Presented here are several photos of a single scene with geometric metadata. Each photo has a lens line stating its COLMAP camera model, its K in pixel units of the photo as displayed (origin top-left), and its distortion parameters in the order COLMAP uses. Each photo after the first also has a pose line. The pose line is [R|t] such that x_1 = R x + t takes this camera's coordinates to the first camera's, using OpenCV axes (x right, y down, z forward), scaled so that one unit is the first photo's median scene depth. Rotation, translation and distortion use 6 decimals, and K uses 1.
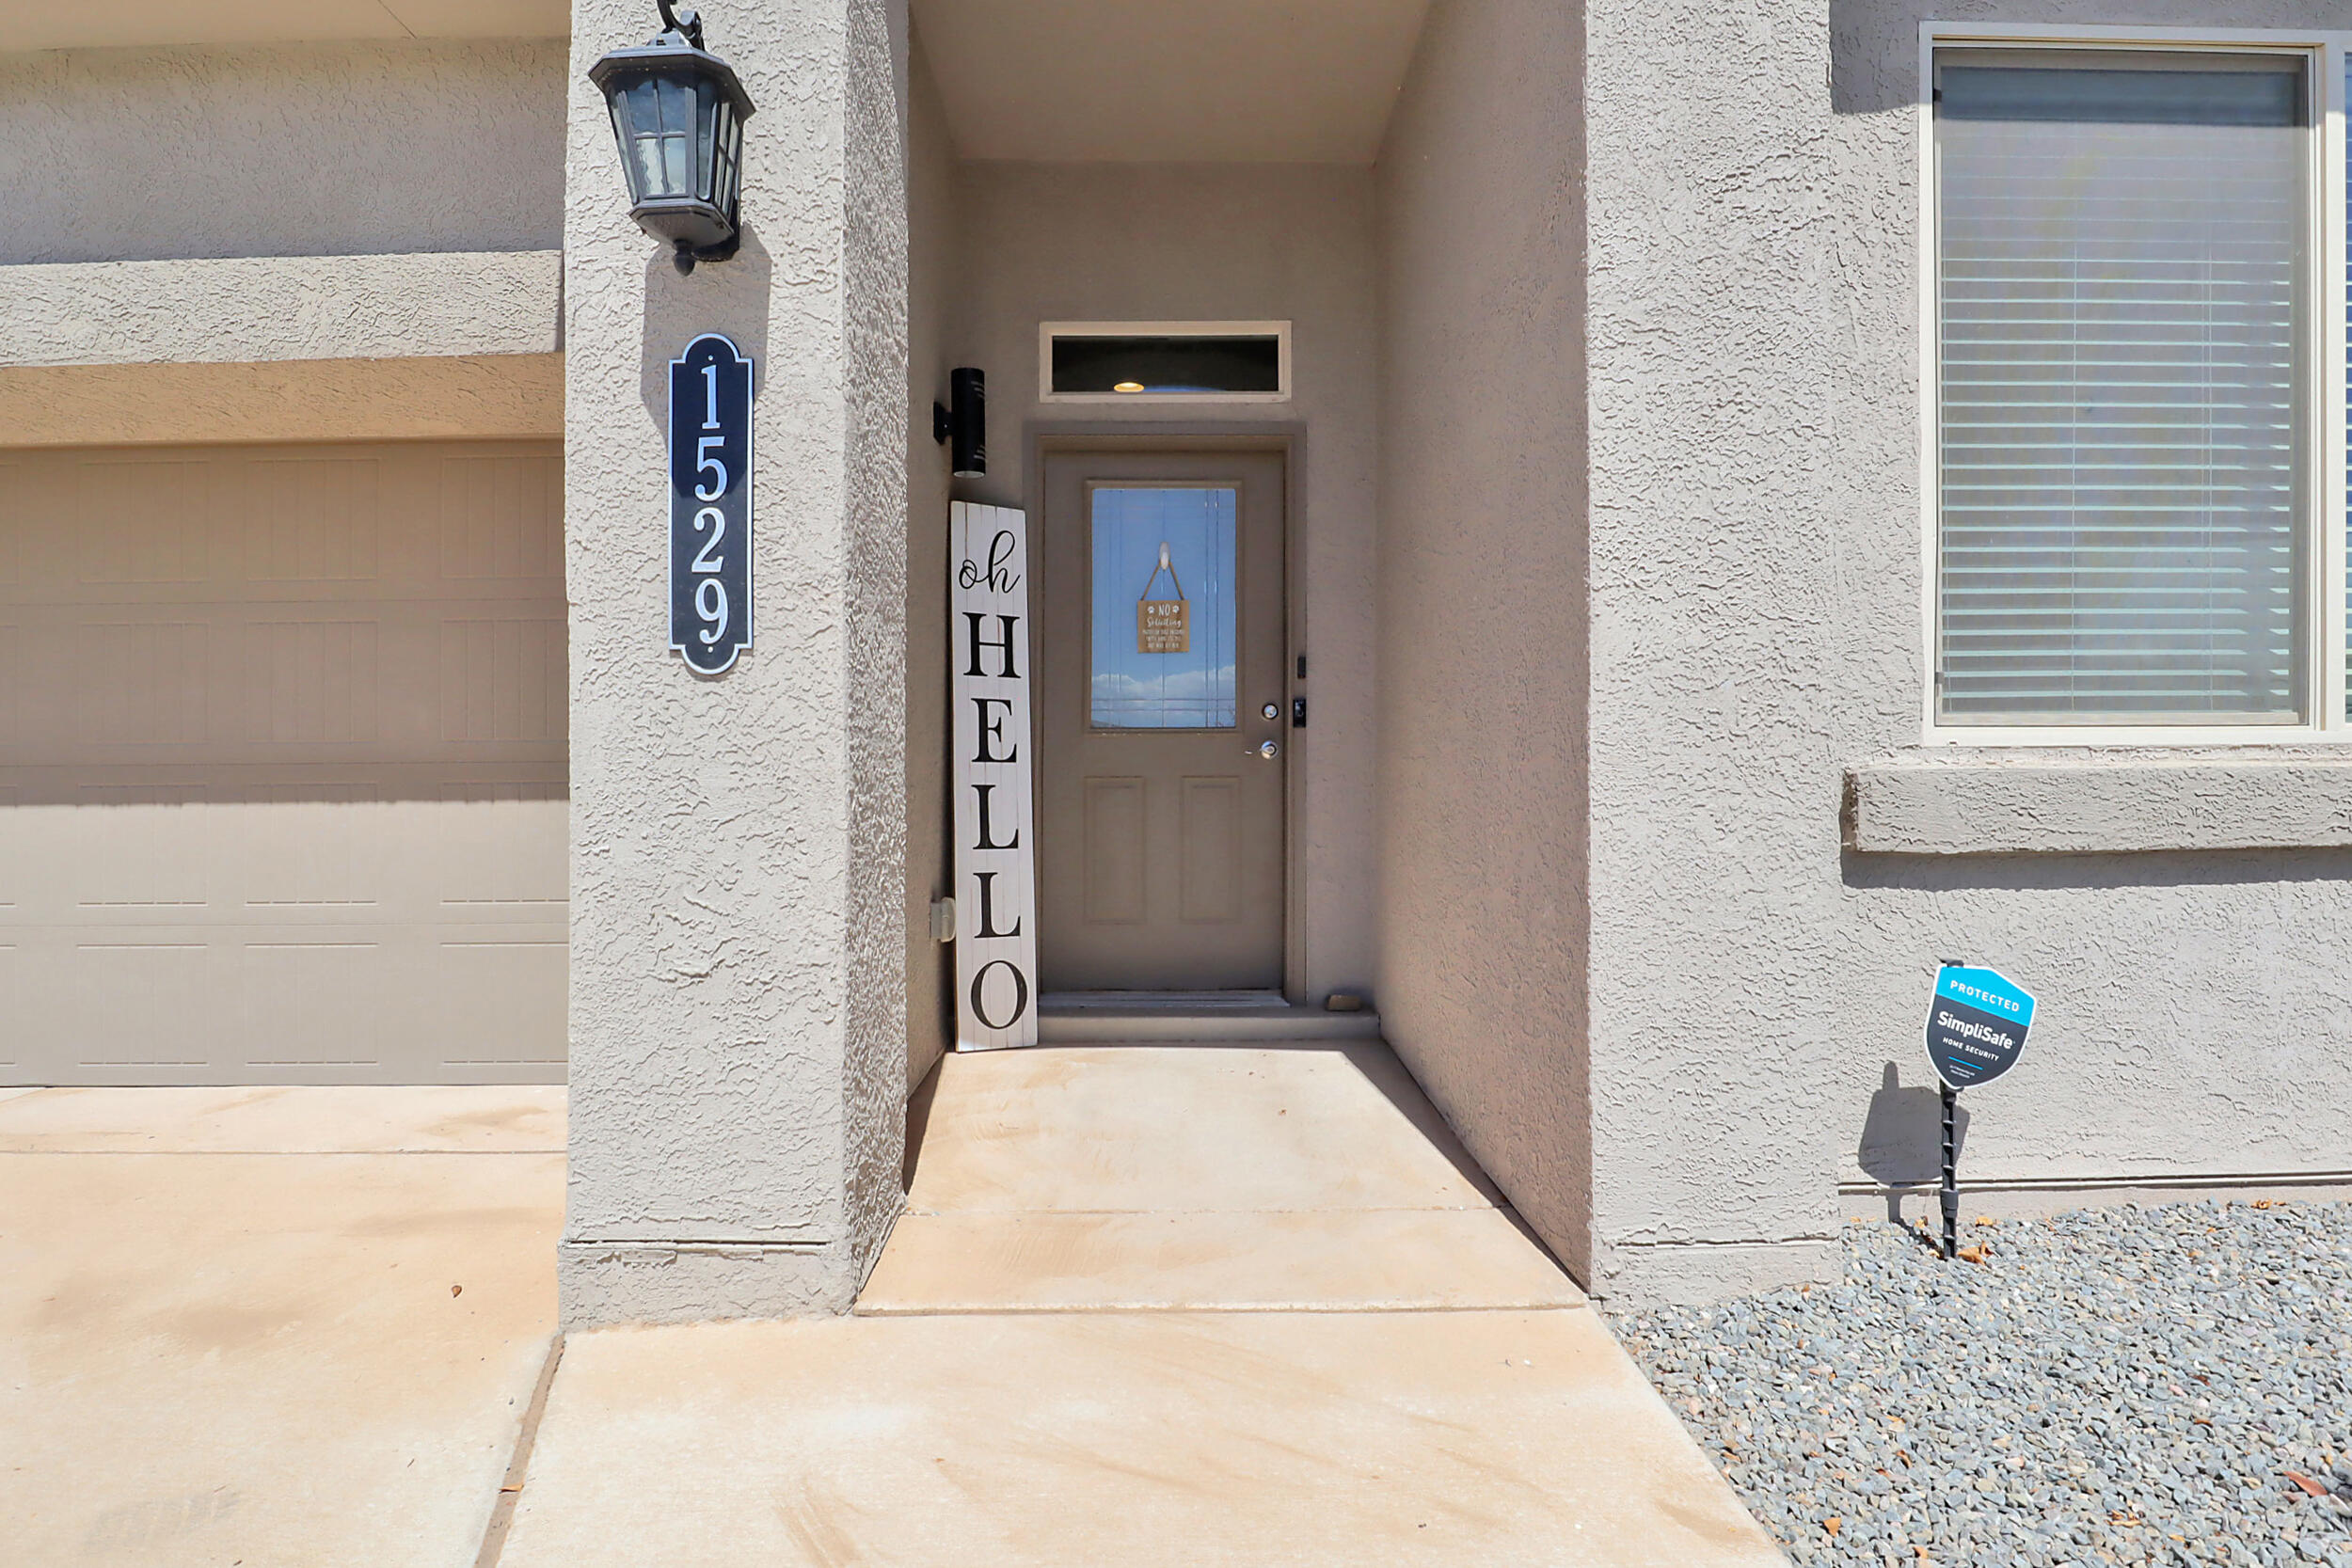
lens RADIAL K [[1221.6, 0, 1164.0], [0, 1221.6, 790.7], [0, 0, 1]] dist [-0.037317, -0.000384]
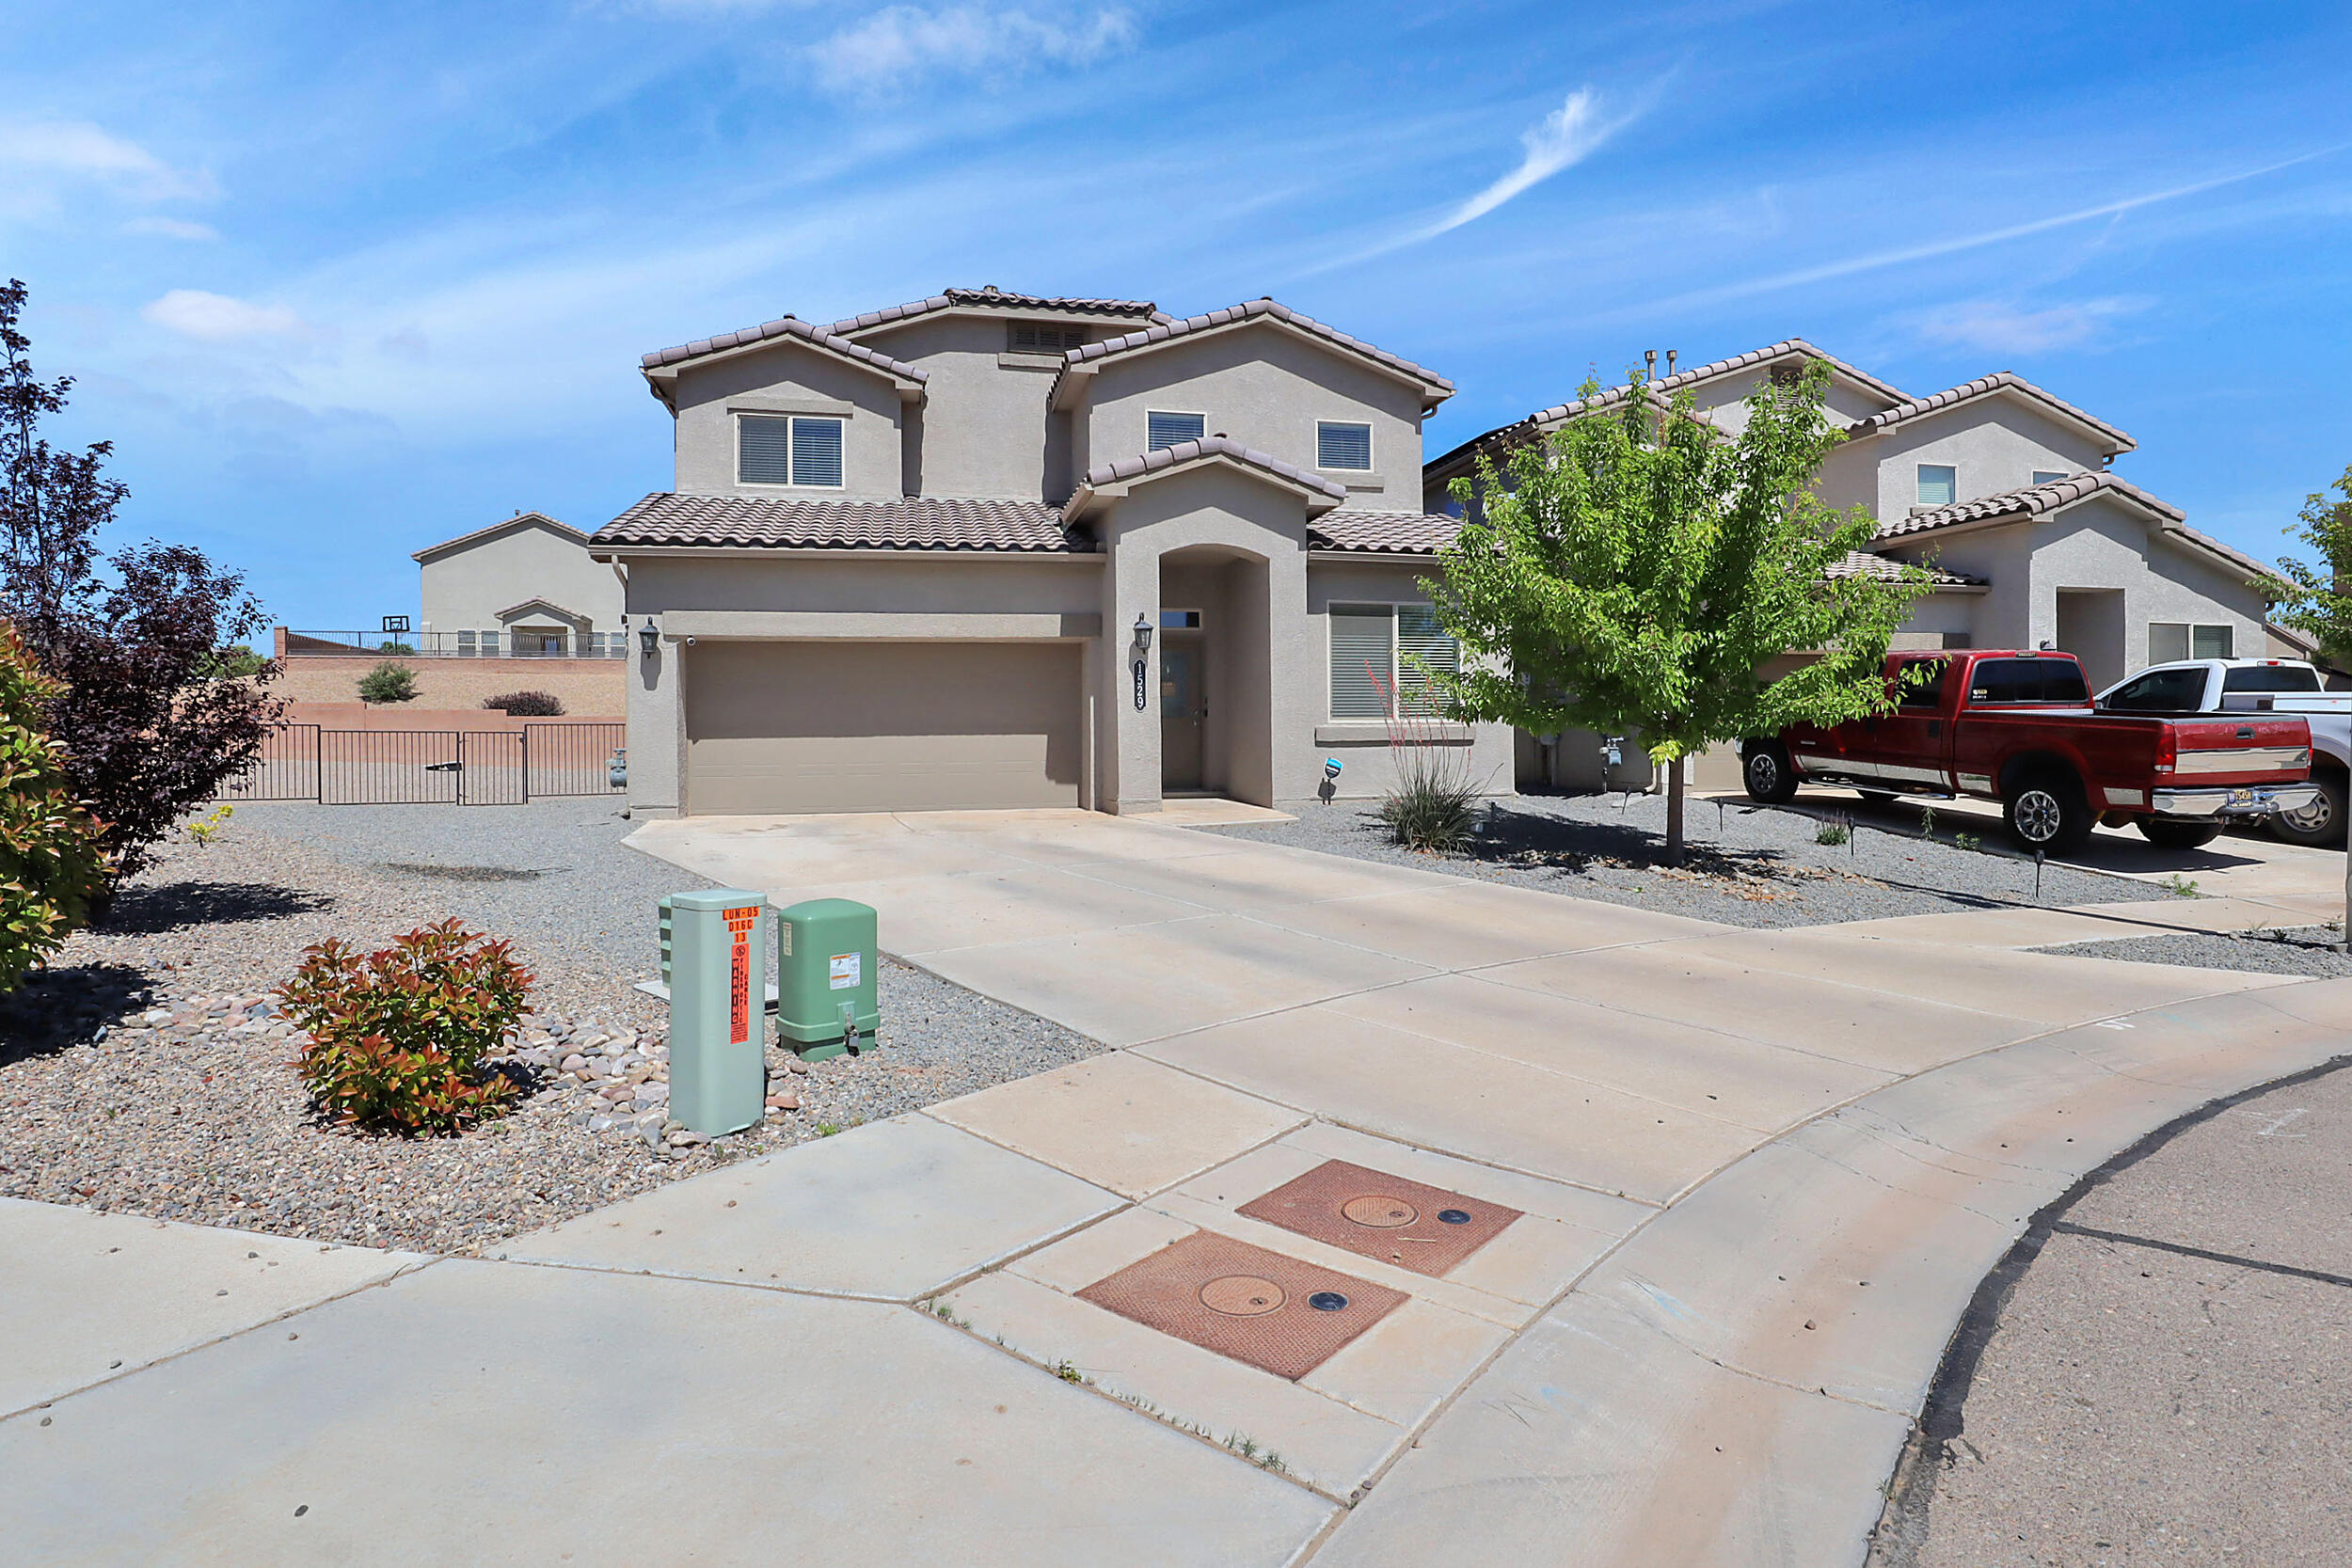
lens RADIAL K [[1221.6, 0, 1170.7], [0, 1221.6, 766.7], [0, 0, 1]] dist [-0.037317, -0.000384]
pose [[0.976865, -0.003960, 0.213820, -1.397413], [0.002168, 0.999961, 0.008616, 0.120283], [-0.213845, -0.007953, 0.976835, -4.672622]]
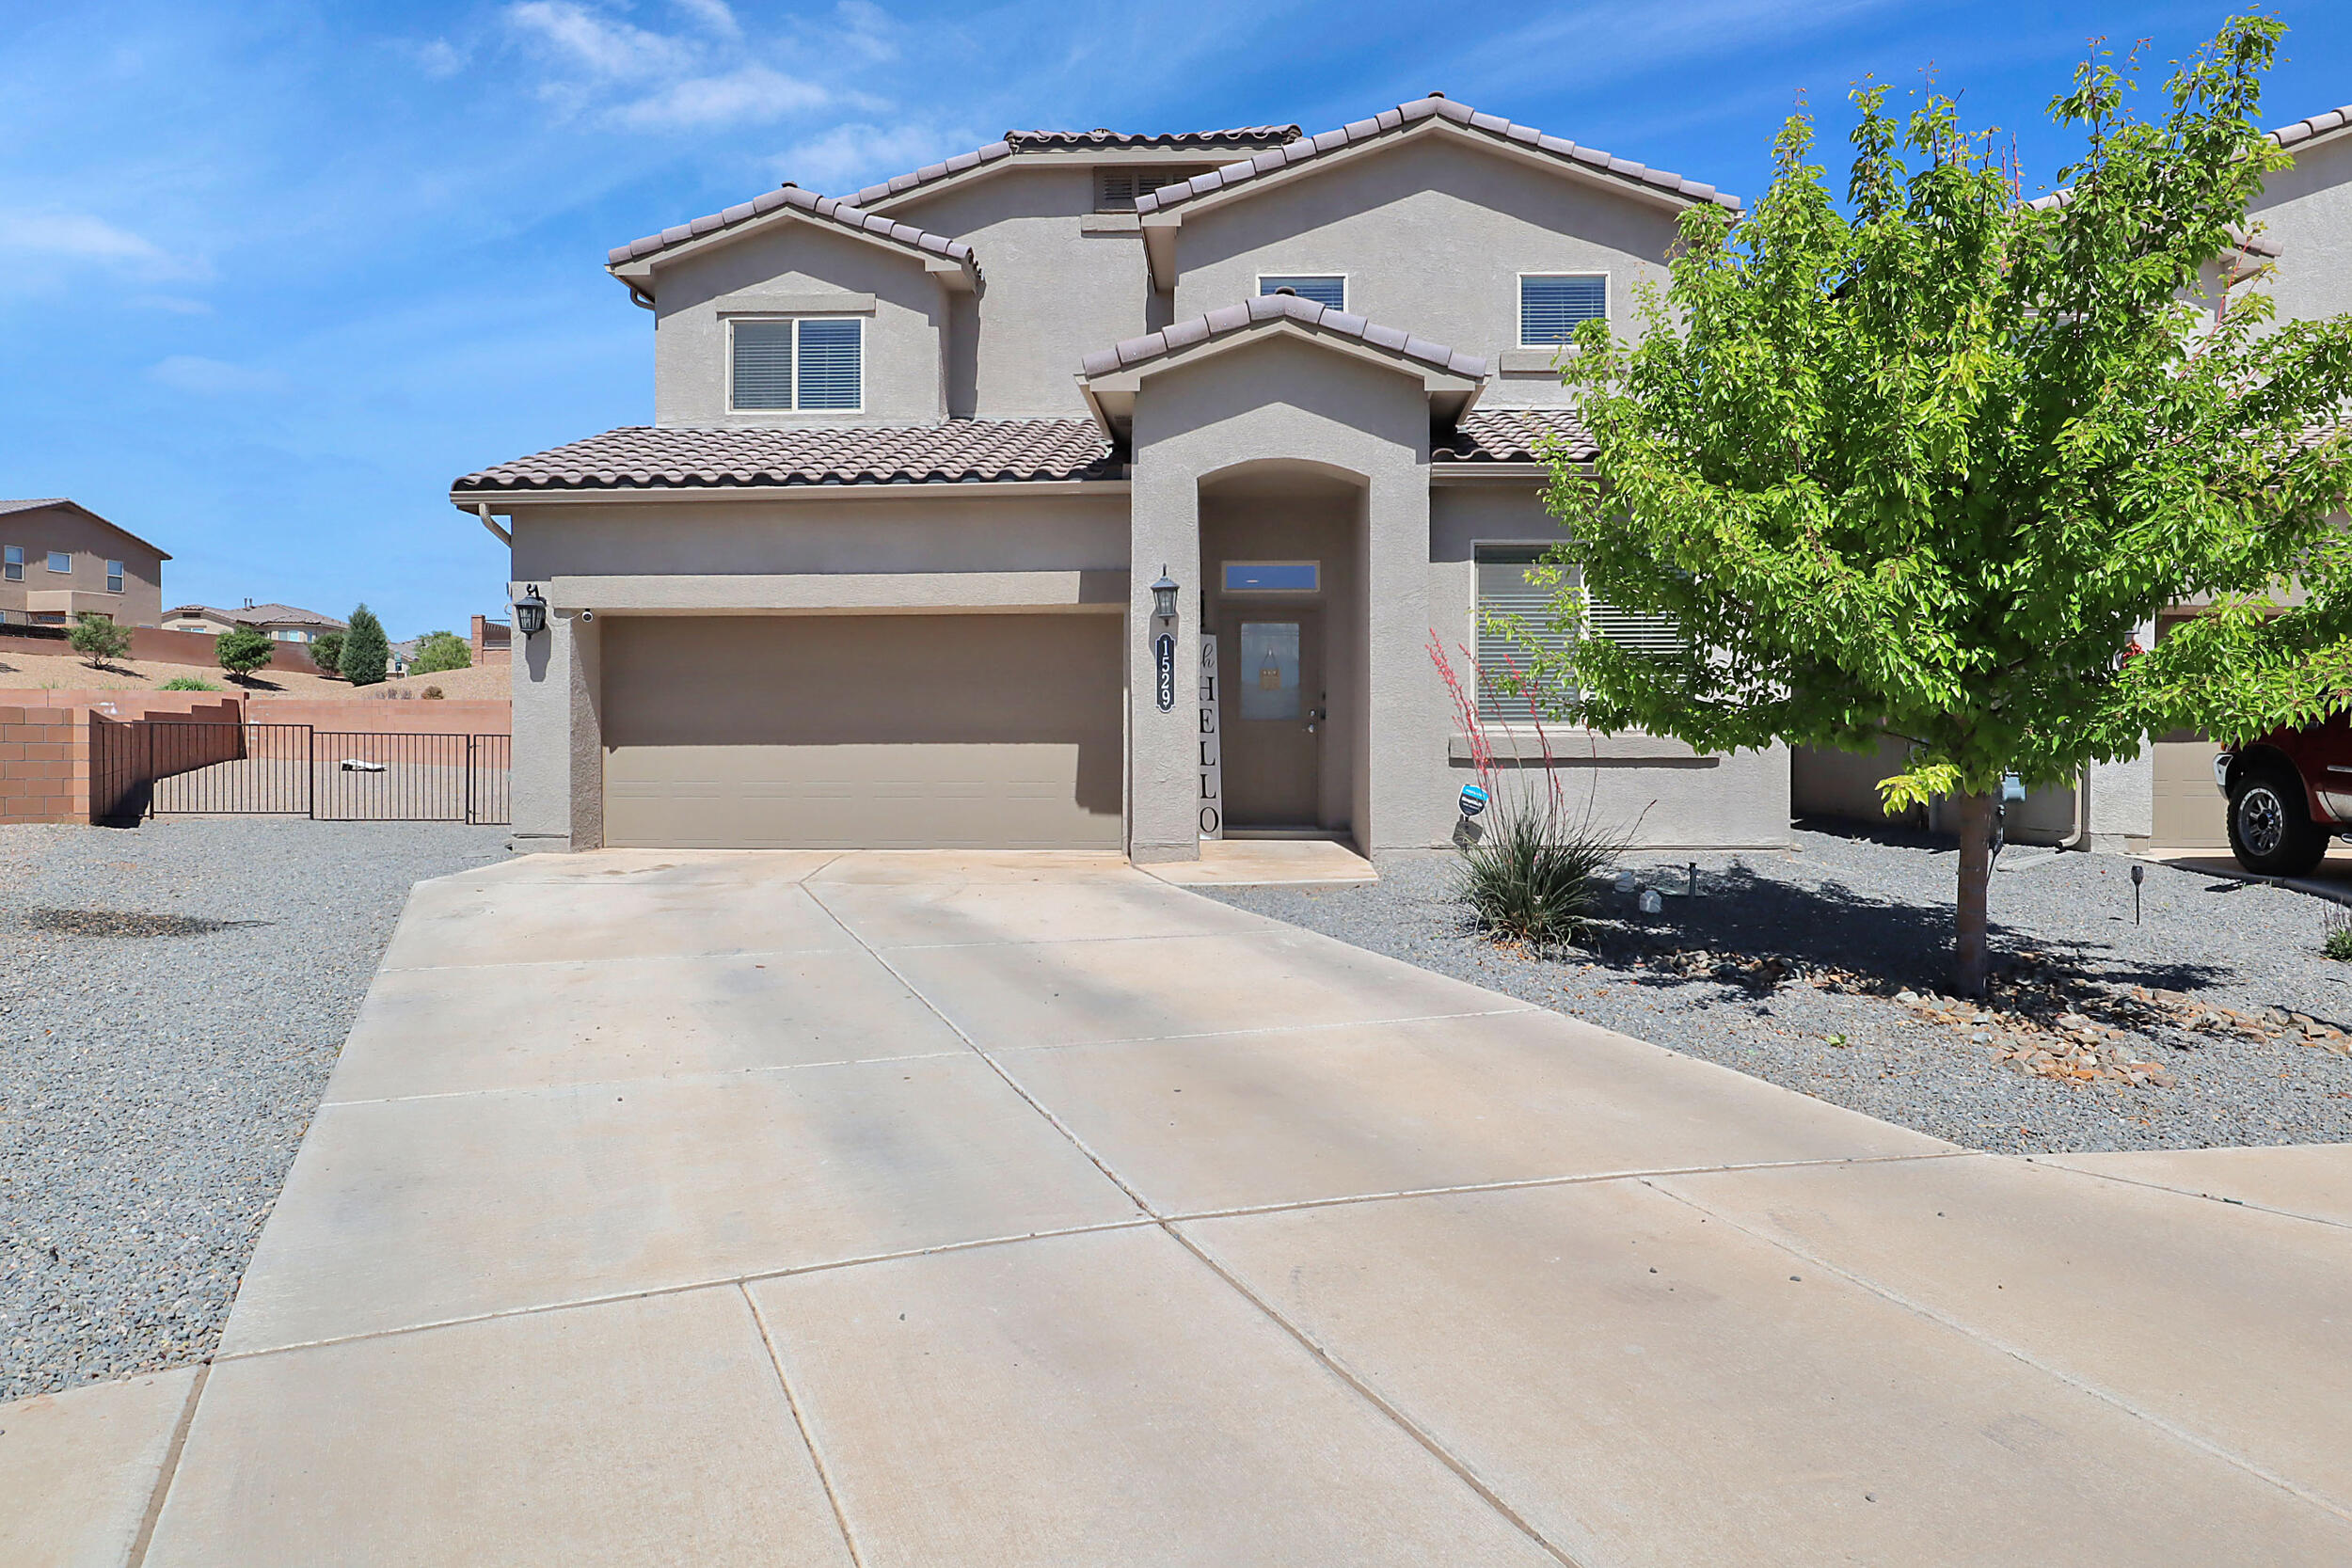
lens RADIAL K [[1504.4, 0, 1185.5], [0, 1504.4, 778.3], [0, 0, 1]] dist [-0.010380, 0.001735]
pose [[0.998337, 0.010564, -0.056675, 0.002043], [-0.010136, 0.999918, 0.007821, 0.084645], [0.056753, -0.007233, 0.998362, -3.810487]]
